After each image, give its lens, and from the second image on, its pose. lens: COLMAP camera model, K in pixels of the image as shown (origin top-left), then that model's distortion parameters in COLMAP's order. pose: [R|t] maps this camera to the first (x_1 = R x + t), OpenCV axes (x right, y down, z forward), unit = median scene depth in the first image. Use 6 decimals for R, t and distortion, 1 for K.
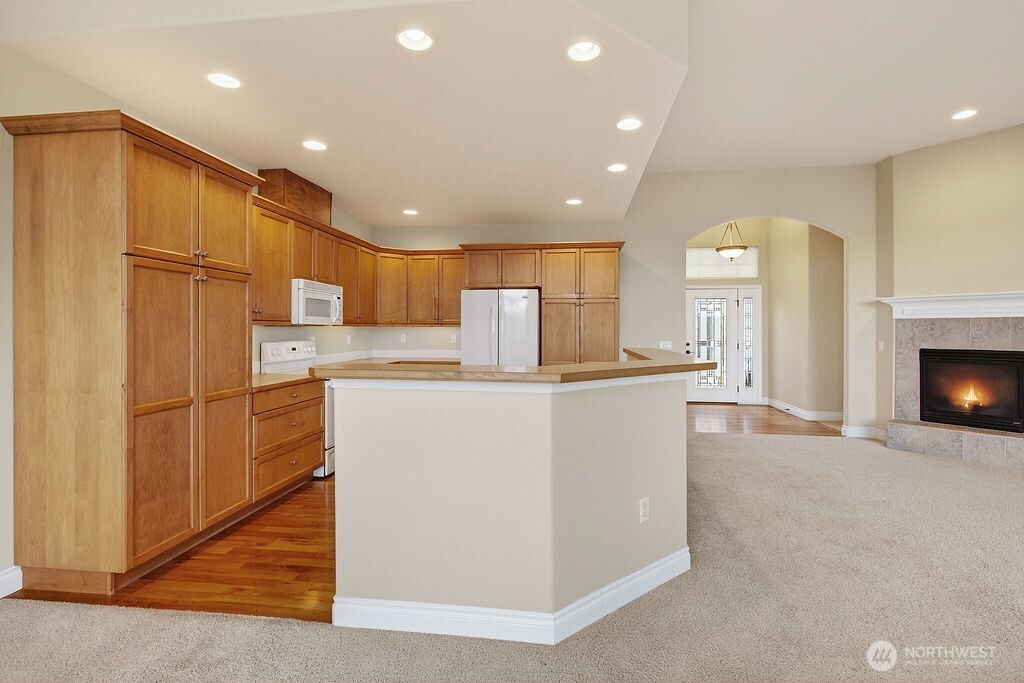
lens RADIAL K [[480.9, 0, 503.5], [0, 480.9, 326.3], [0, 0, 1]] dist [0.002958, 0.000361]
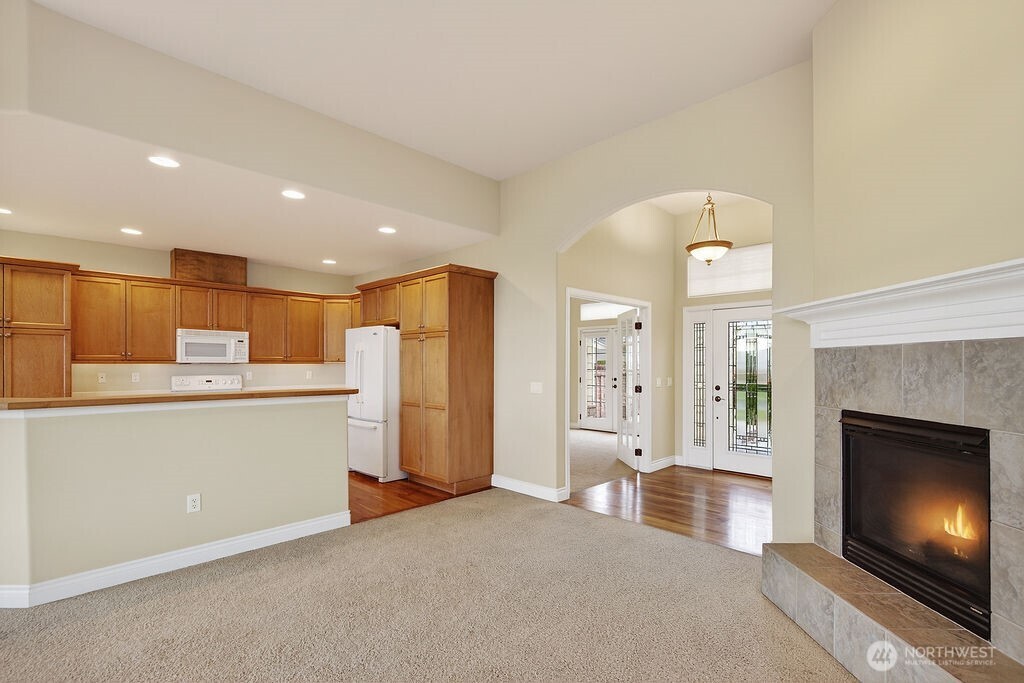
lens RADIAL K [[480.9, 0, 505.7], [0, 480.9, 363.8], [0, 0, 1]] dist [0.002958, 0.000361]
pose [[0.786060, -0.000299, -0.618150, 0.897337], [0.003800, 0.999983, 0.004348, -0.003007], [0.618139, -0.005766, 0.786048, 0.407835]]
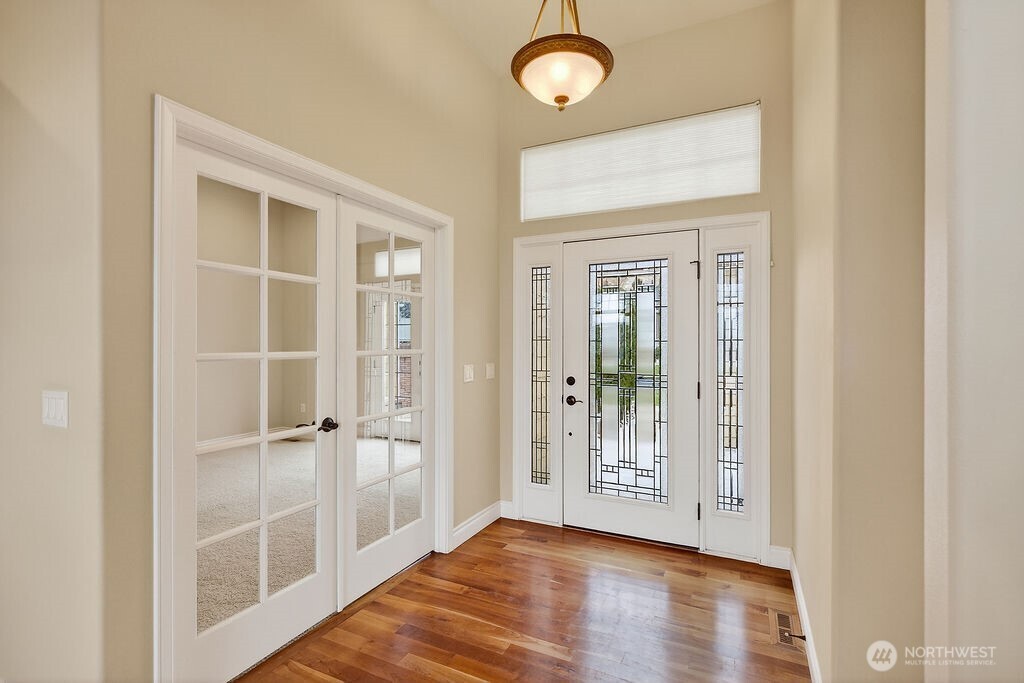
lens RADIAL K [[480.9, 0, 511.6], [0, 480.9, 339.2], [0, 0, 1]] dist [0.002958, 0.000361]
pose [[0.950851, 0.000173, -0.309649, 0.718568], [0.000428, 0.999998, 0.001873, 0.003806], [0.309649, -0.001913, 0.950849, 0.956976]]
